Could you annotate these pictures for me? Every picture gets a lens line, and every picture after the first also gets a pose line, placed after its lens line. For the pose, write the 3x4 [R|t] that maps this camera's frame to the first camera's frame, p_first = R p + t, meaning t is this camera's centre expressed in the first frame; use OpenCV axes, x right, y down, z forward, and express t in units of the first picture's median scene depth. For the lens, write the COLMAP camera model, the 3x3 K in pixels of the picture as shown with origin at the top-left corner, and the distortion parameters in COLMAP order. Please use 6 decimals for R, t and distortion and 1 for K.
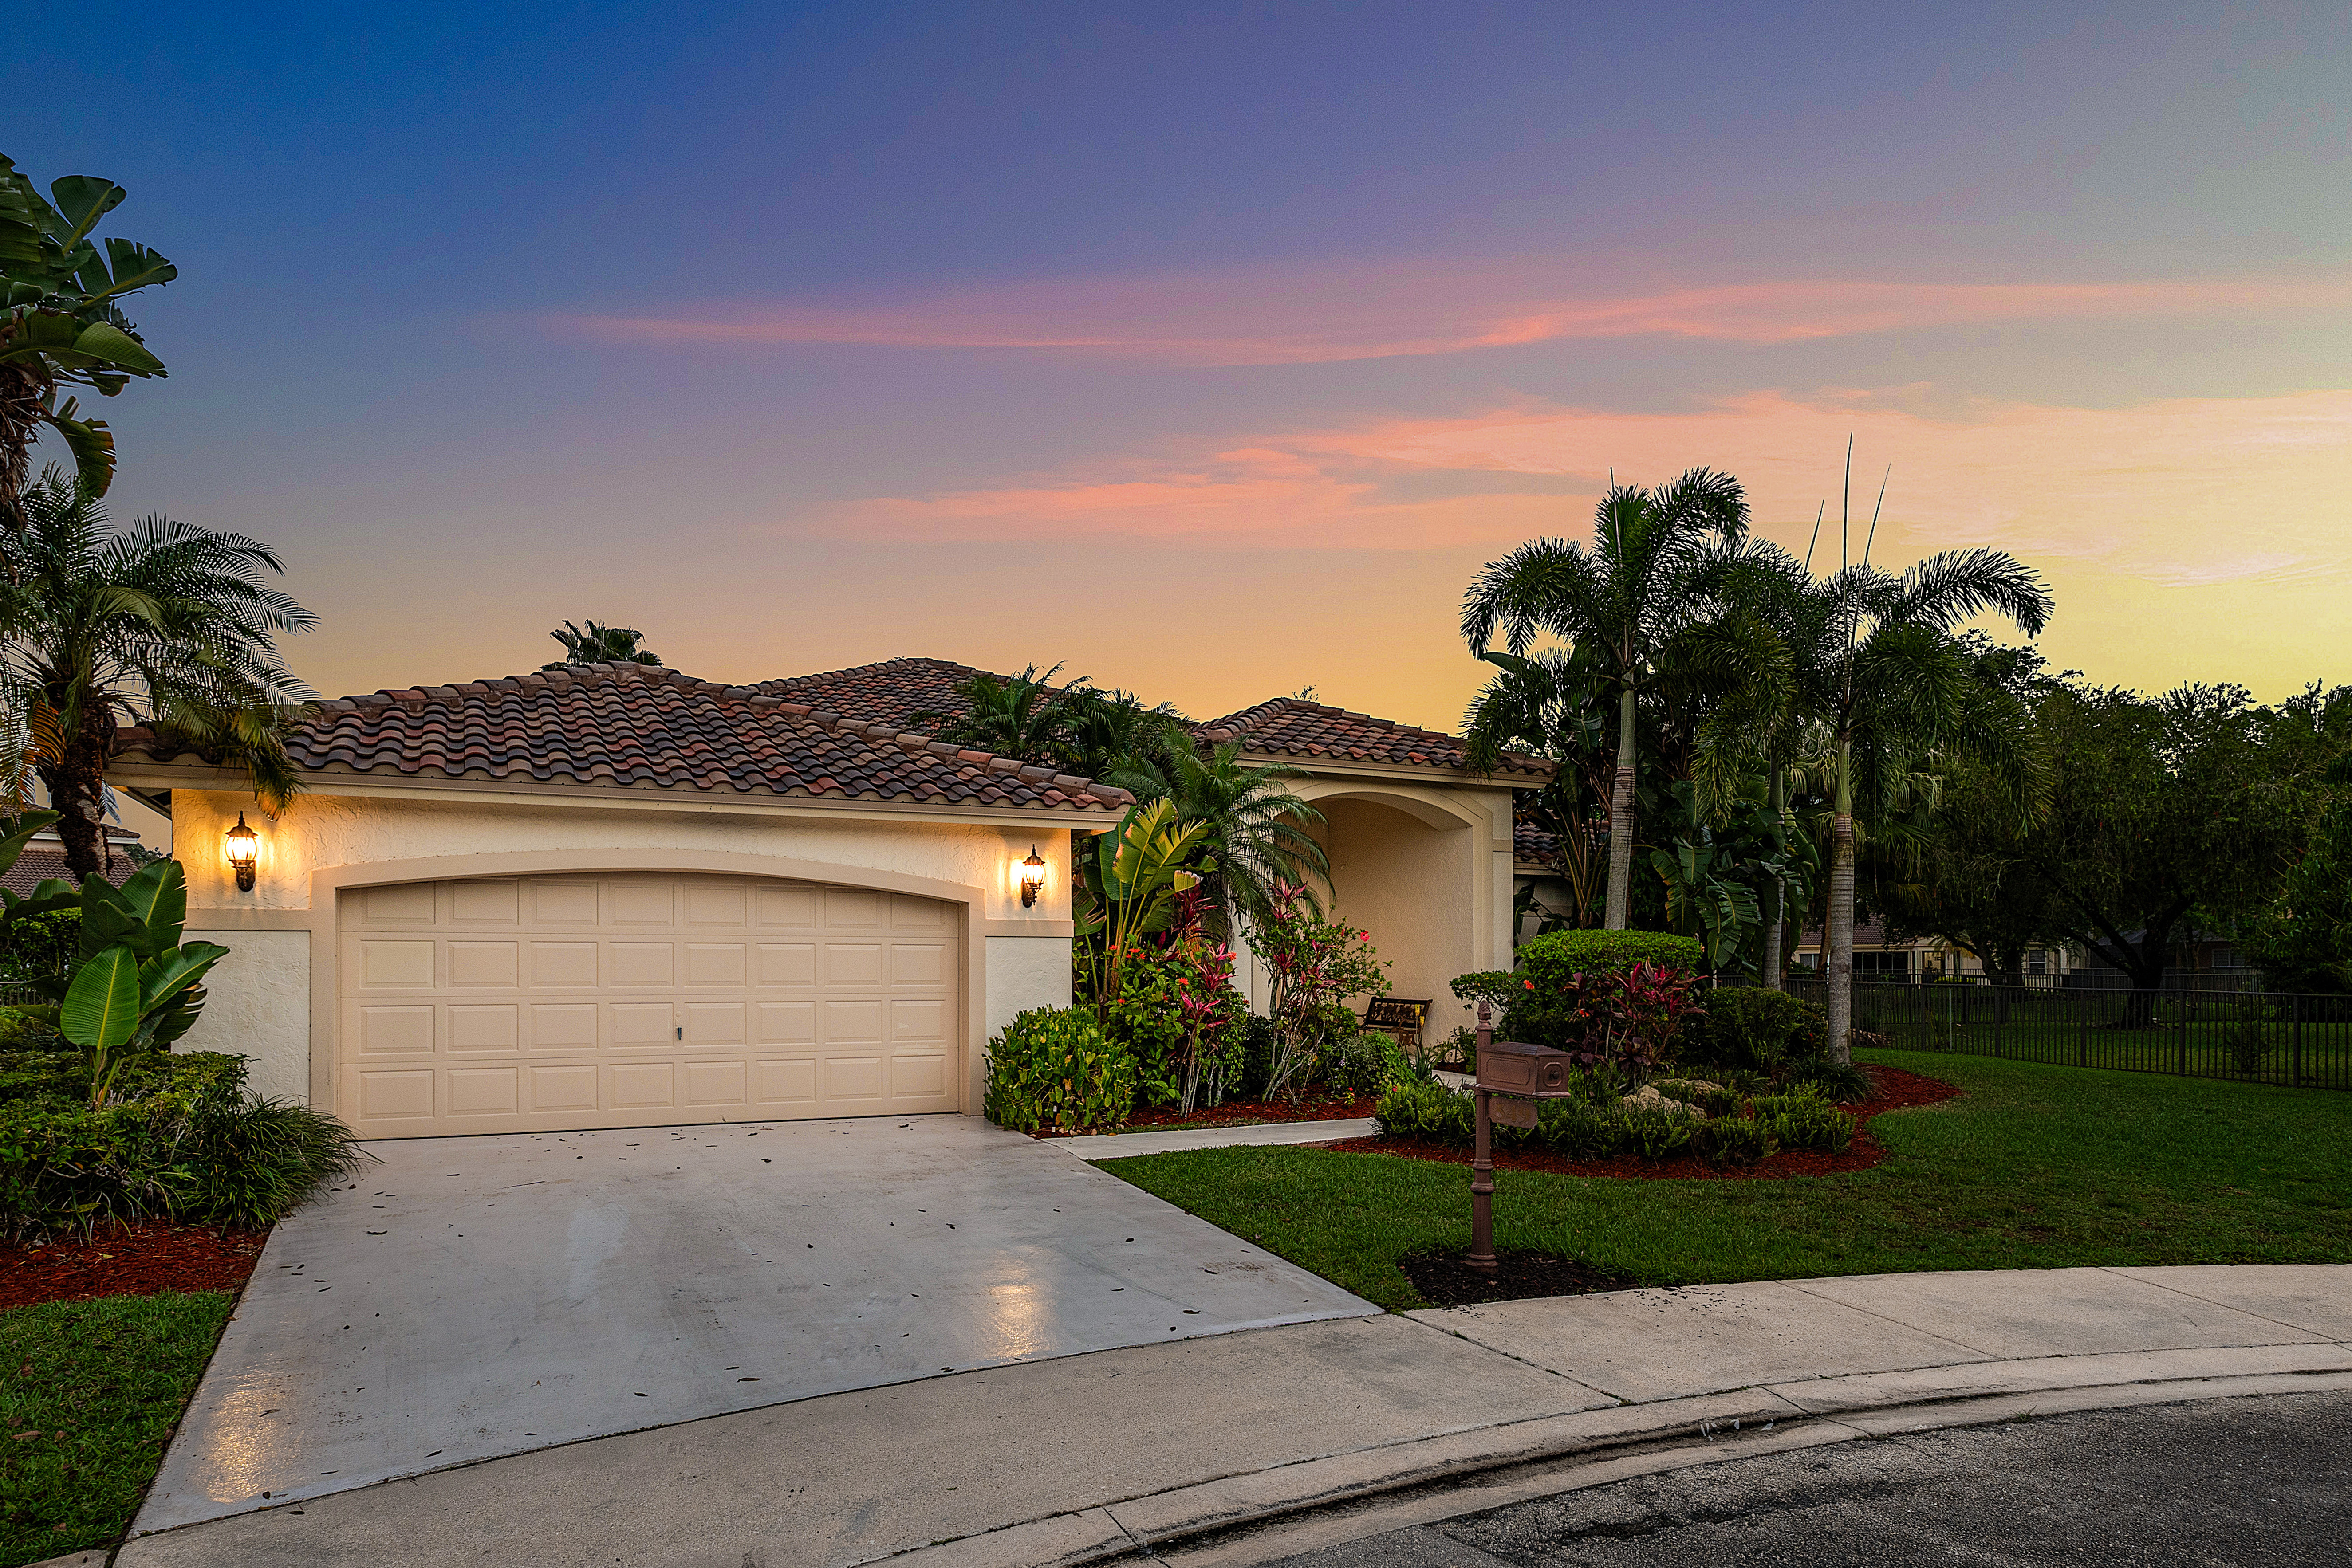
lens RADIAL K [[1151.9, 0, 1166.7], [0, 1151.9, 769.2], [0, 0, 1]] dist [0.002370, 0.000018]
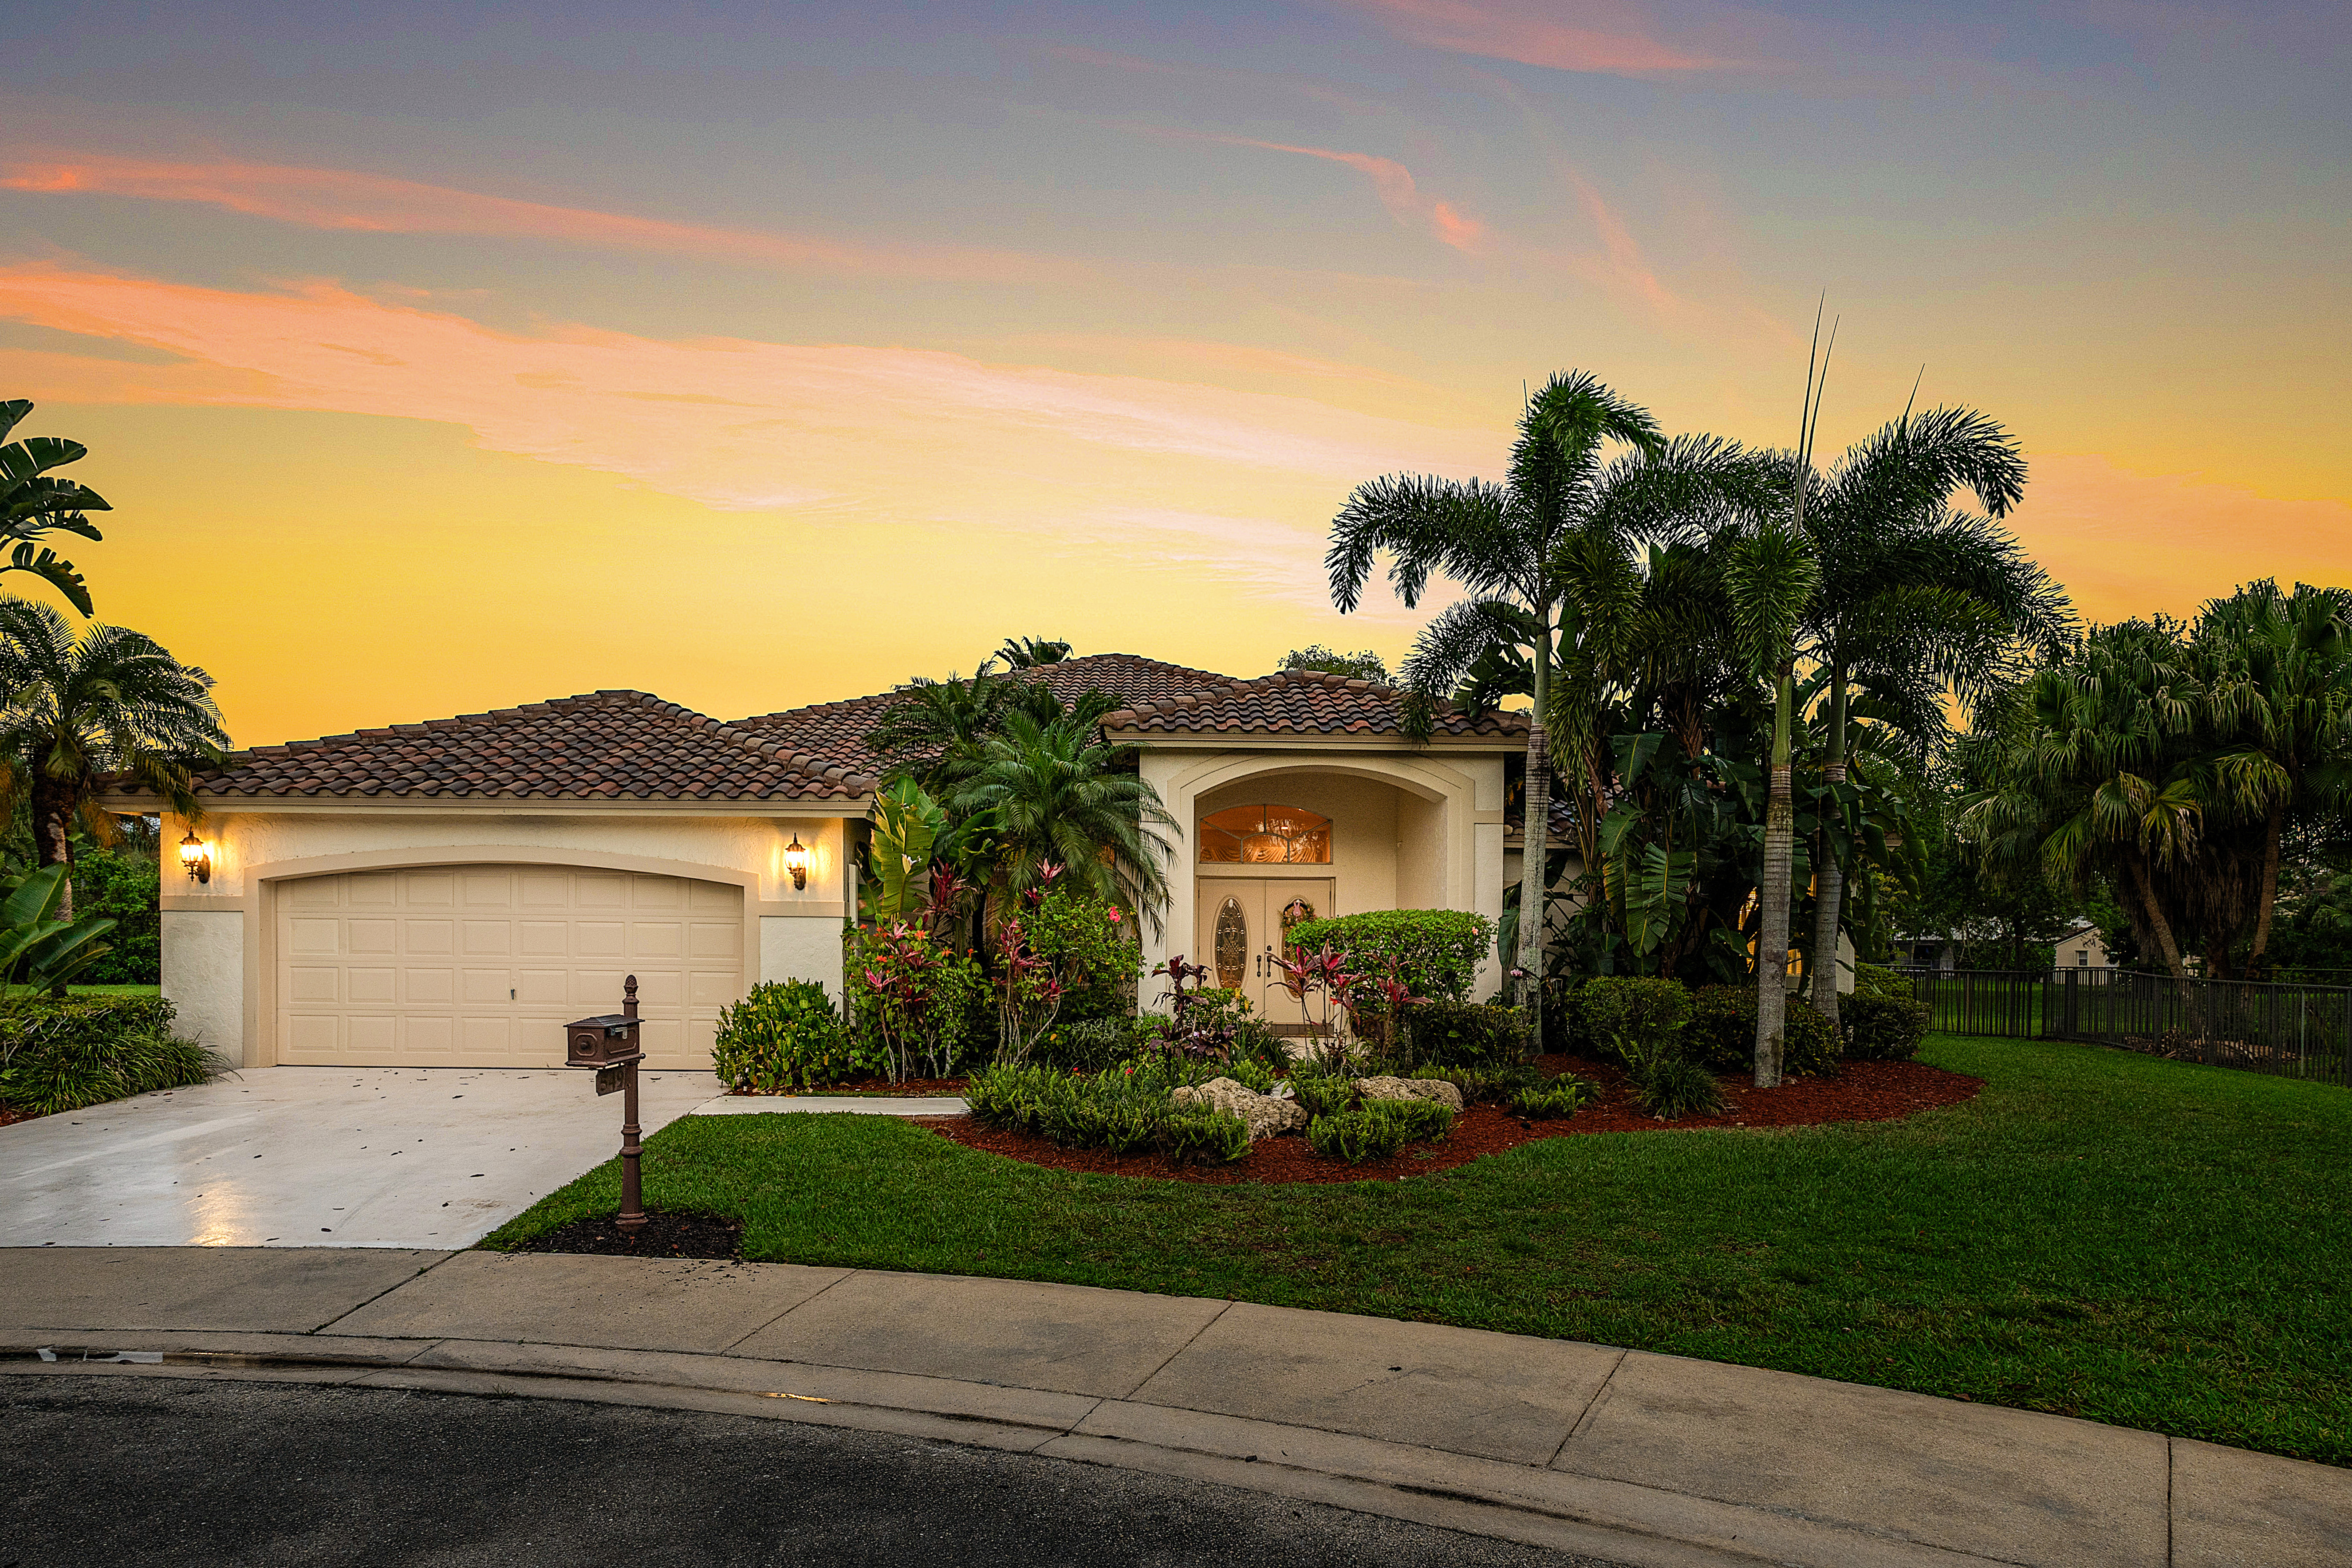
lens RADIAL K [[1149.0, 0, 1176.0], [0, 1149.0, 784.0], [0, 0, 1]] dist [-0.000444, -0.000210]
pose [[0.926421, -0.042079, -0.374130, 0.627653], [0.052707, 0.998444, 0.018217, 0.017687], [0.372781, -0.036596, 0.927197, 0.118967]]
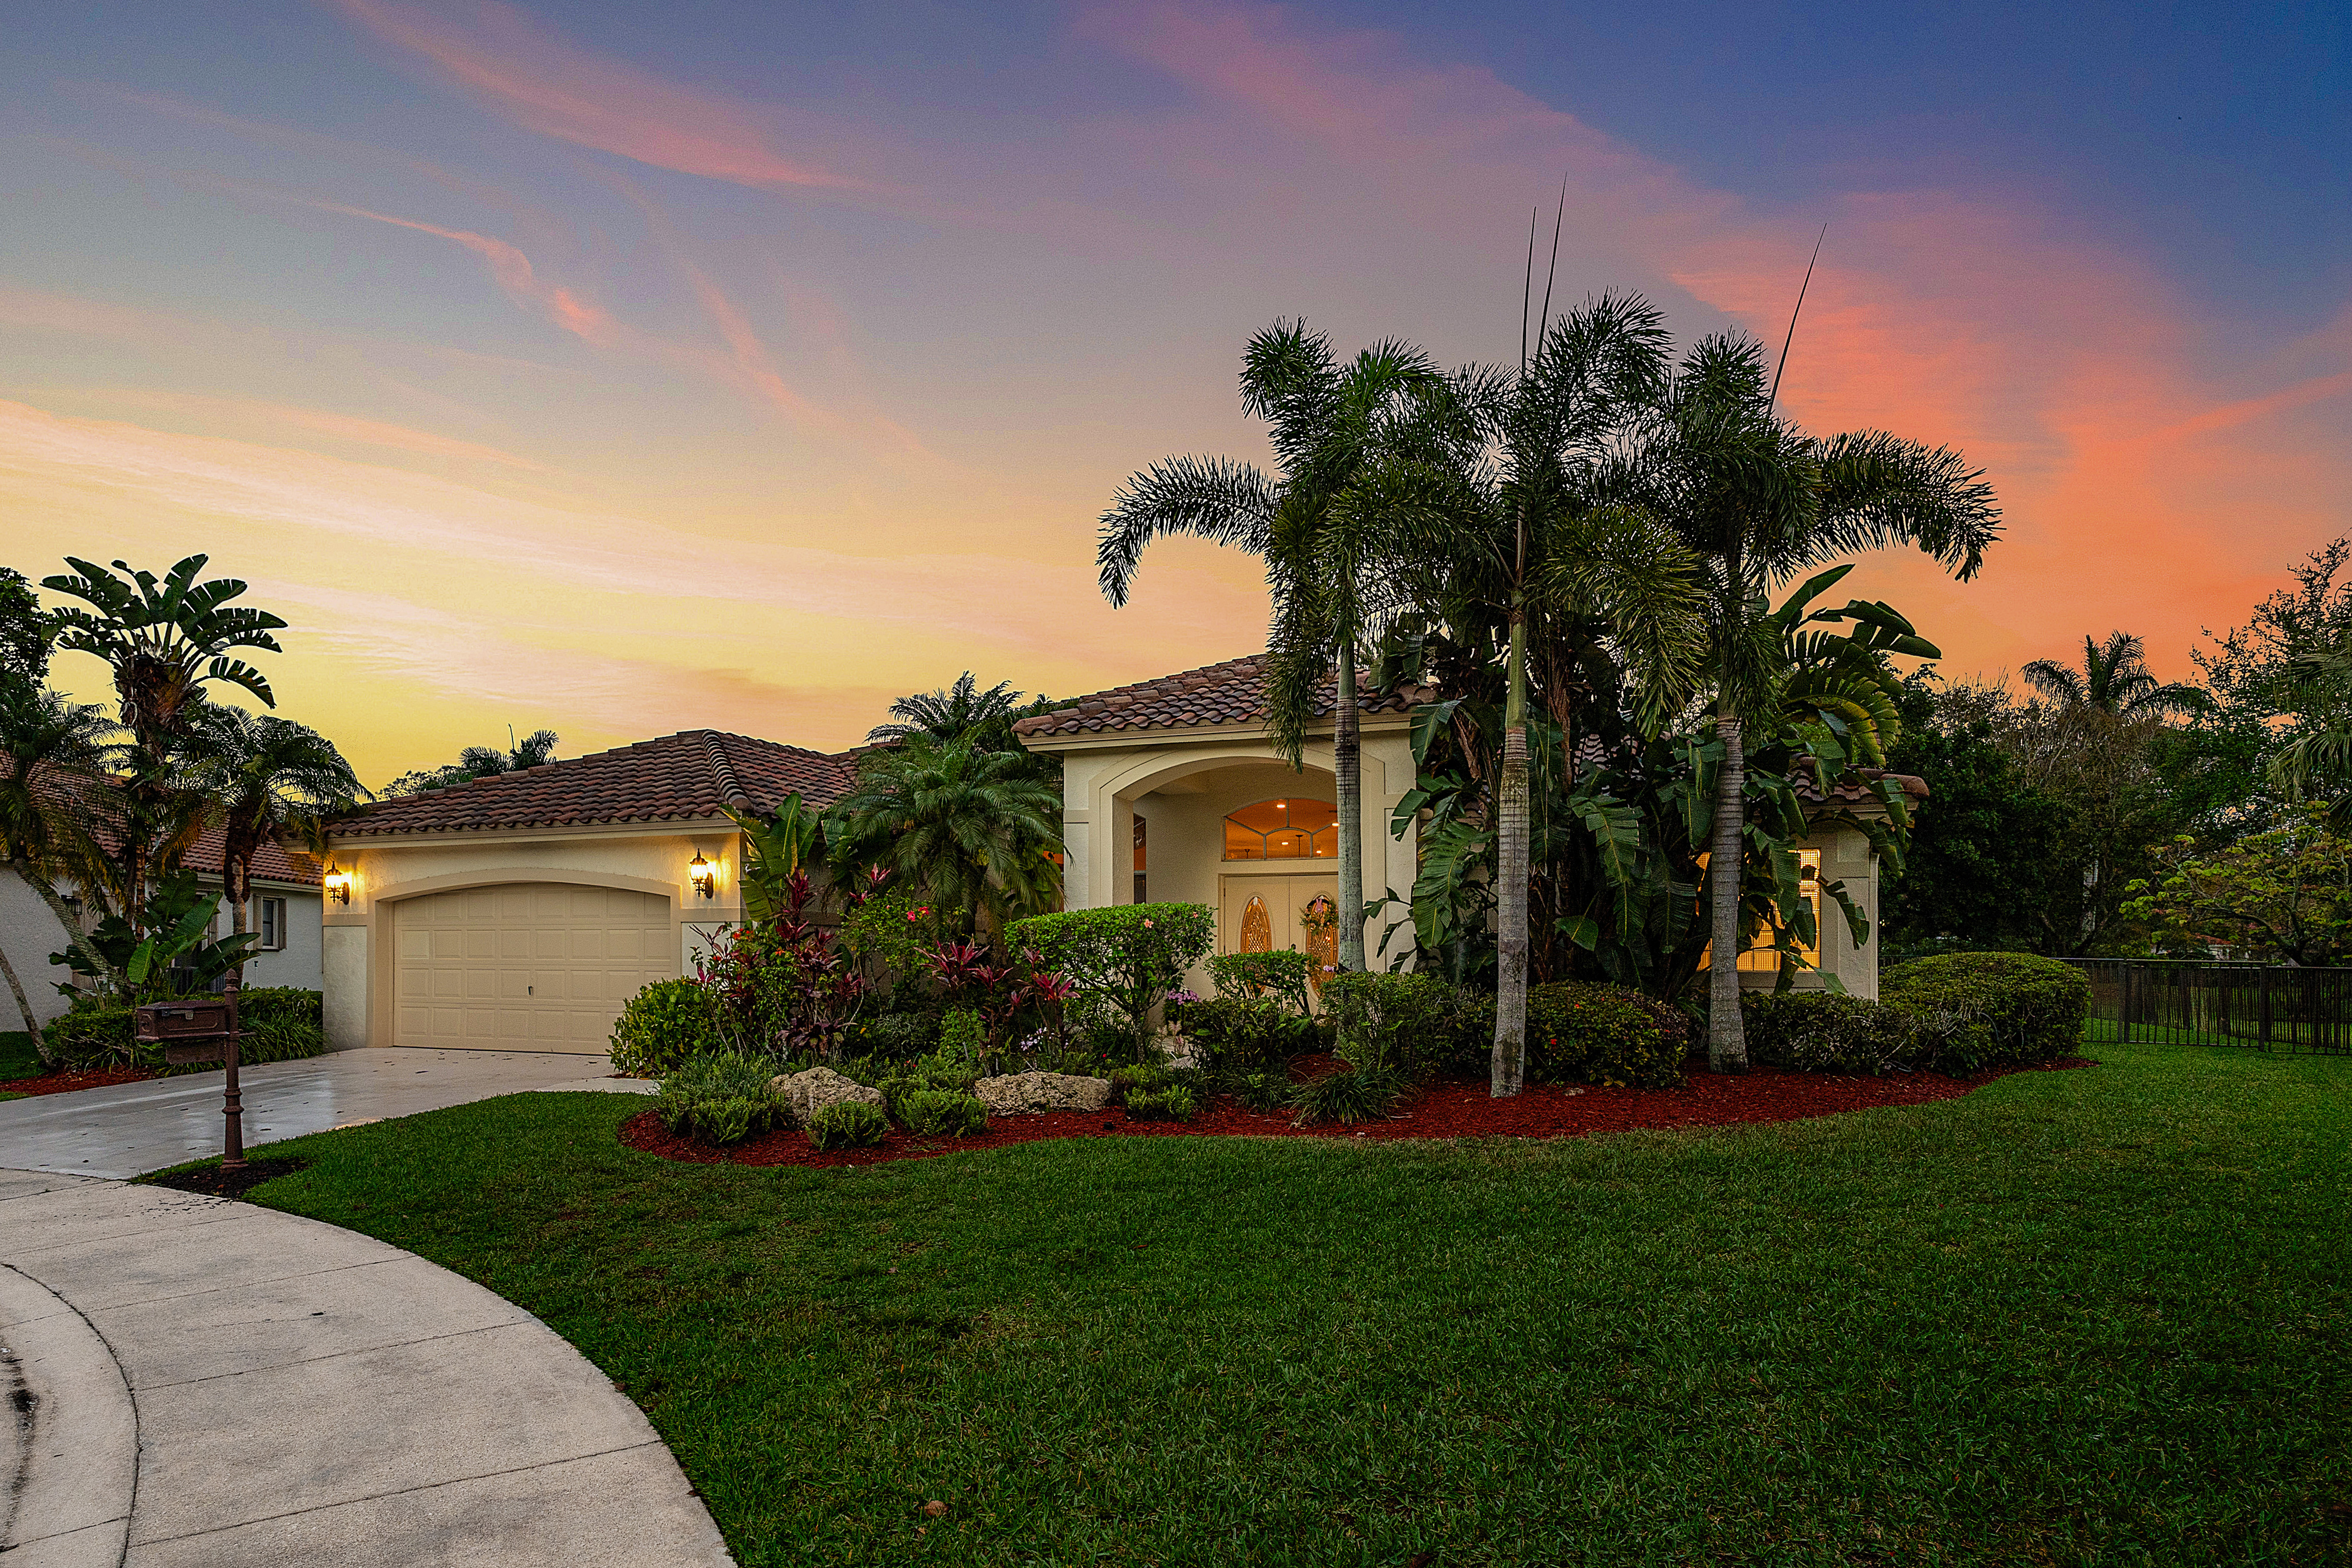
lens RADIAL K [[1152.0, 0, 1166.7], [0, 1152.0, 769.2], [0, 0, 1]] dist [0.002370, 0.000018]
pose [[0.749737, -0.099925, -0.654148, 1.064057], [0.110036, 0.993596, -0.025663, 0.064441], [0.652523, -0.052739, 0.755931, 0.371089]]
